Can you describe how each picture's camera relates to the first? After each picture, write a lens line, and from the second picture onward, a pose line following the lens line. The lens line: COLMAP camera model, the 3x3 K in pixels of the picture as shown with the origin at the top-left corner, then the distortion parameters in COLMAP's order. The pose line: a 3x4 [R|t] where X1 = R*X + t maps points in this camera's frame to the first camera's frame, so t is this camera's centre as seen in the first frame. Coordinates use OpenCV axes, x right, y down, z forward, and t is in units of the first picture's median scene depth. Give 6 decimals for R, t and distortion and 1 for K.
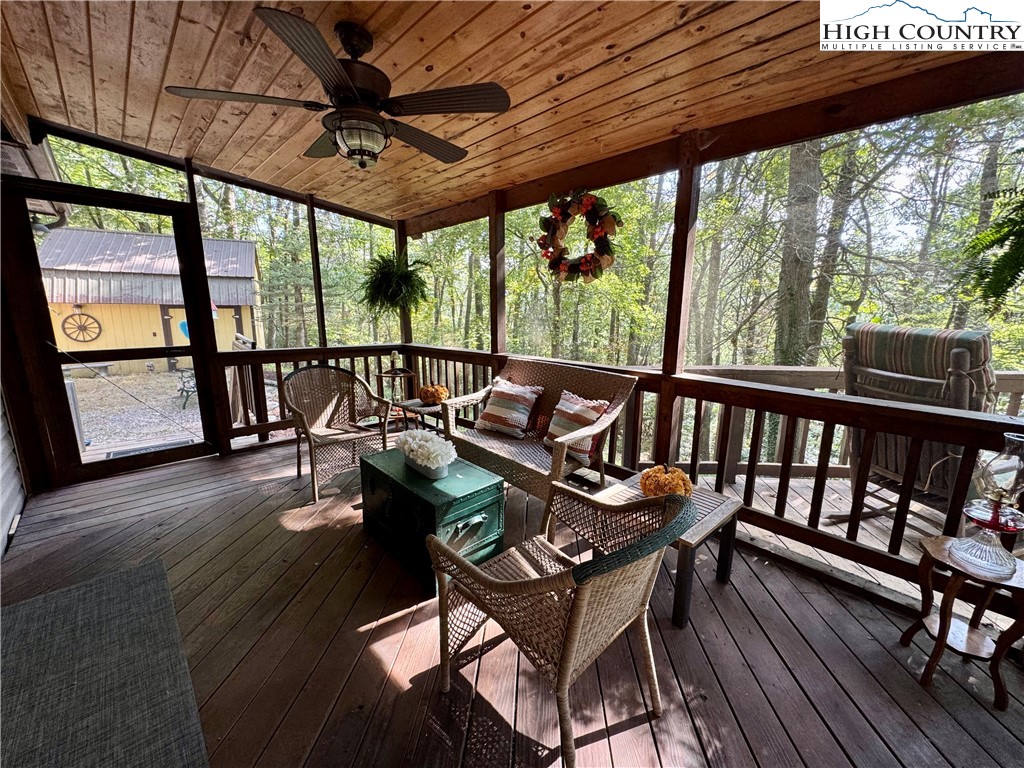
lens RADIAL K [[407.7, 0, 514.4], [0, 407.7, 393.9], [0, 0, 1]] dist [-0.004513, 0.000339]
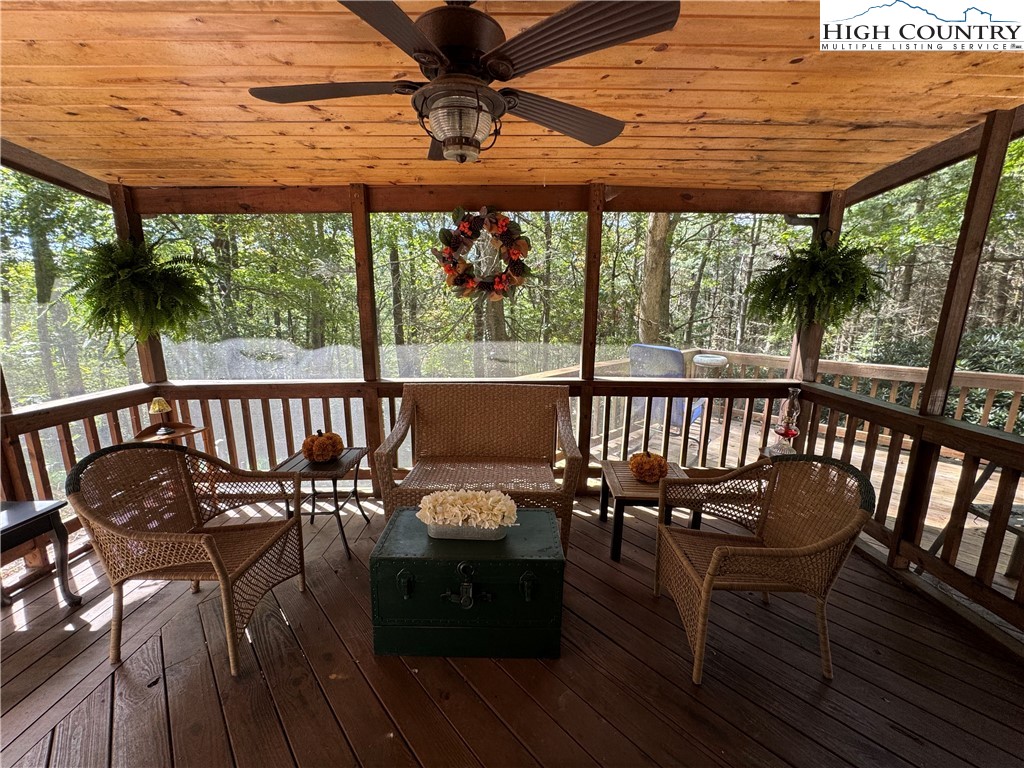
lens RADIAL K [[407.7, 0, 513.3], [0, 407.7, 381.0], [0, 0, 1]] dist [-0.004513, 0.000339]
pose [[0.685675, -0.141221, 0.714077, -0.577250], [0.152925, 0.987054, 0.048365, -0.127054], [-0.711662, 0.076038, 0.698394, 0.301841]]
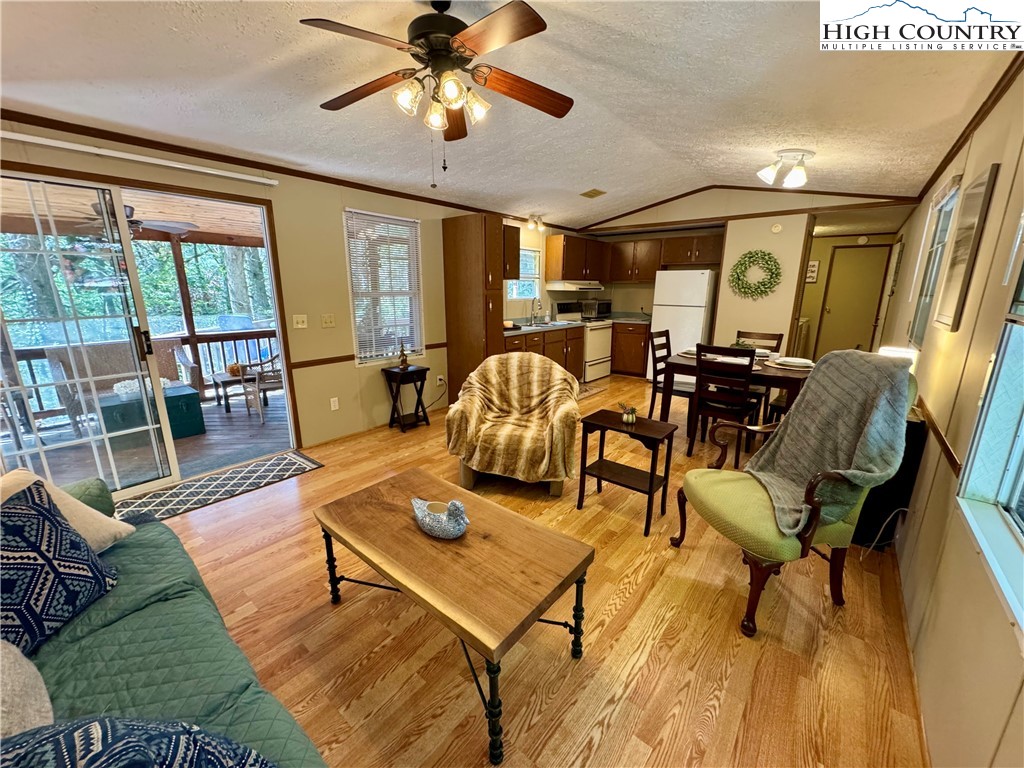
lens RADIAL K [[407.7, 0, 517.5], [0, 407.7, 383.5], [0, 0, 1]] dist [-0.004513, 0.000339]
pose [[-0.120296, -0.243705, 0.962360, -1.848156], [0.200714, 0.943409, 0.263996, -0.027331], [-0.972236, 0.224917, -0.064573, -0.456650]]
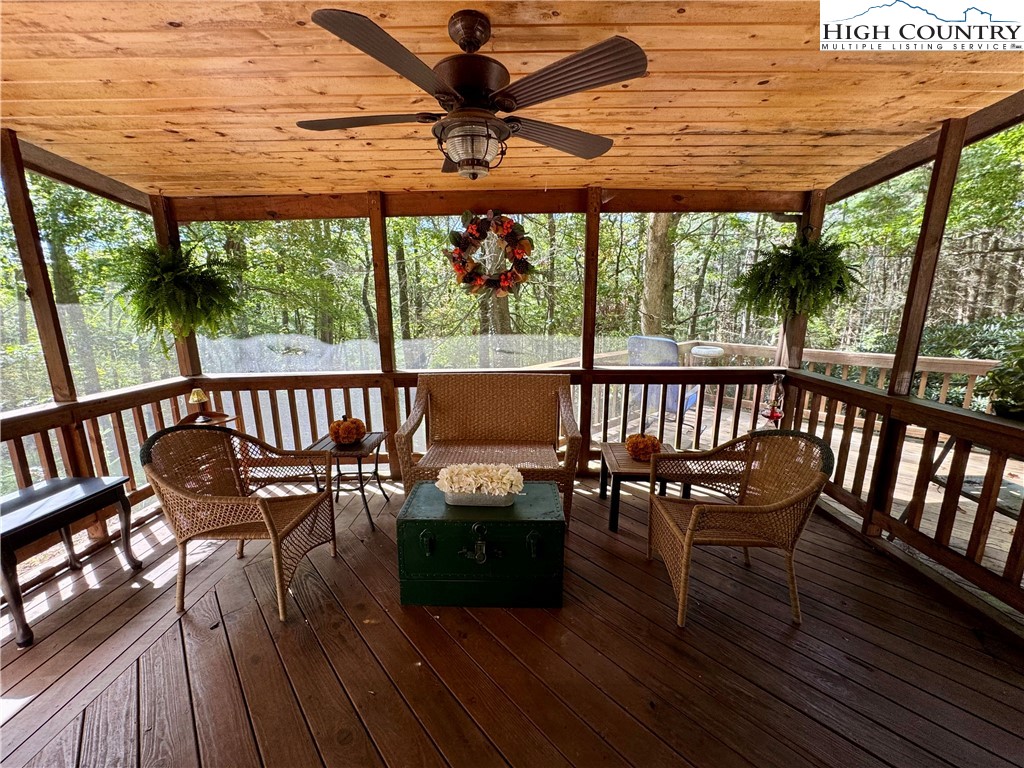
lens RADIAL K [[407.7, 0, 513.9], [0, 407.7, 381.3], [0, 0, 1]] dist [-0.004513, 0.000339]
pose [[0.692347, -0.154668, 0.704793, -0.646683], [0.164129, 0.984909, 0.054909, -0.111265], [-0.702650, 0.077661, 0.707285, 0.239620]]
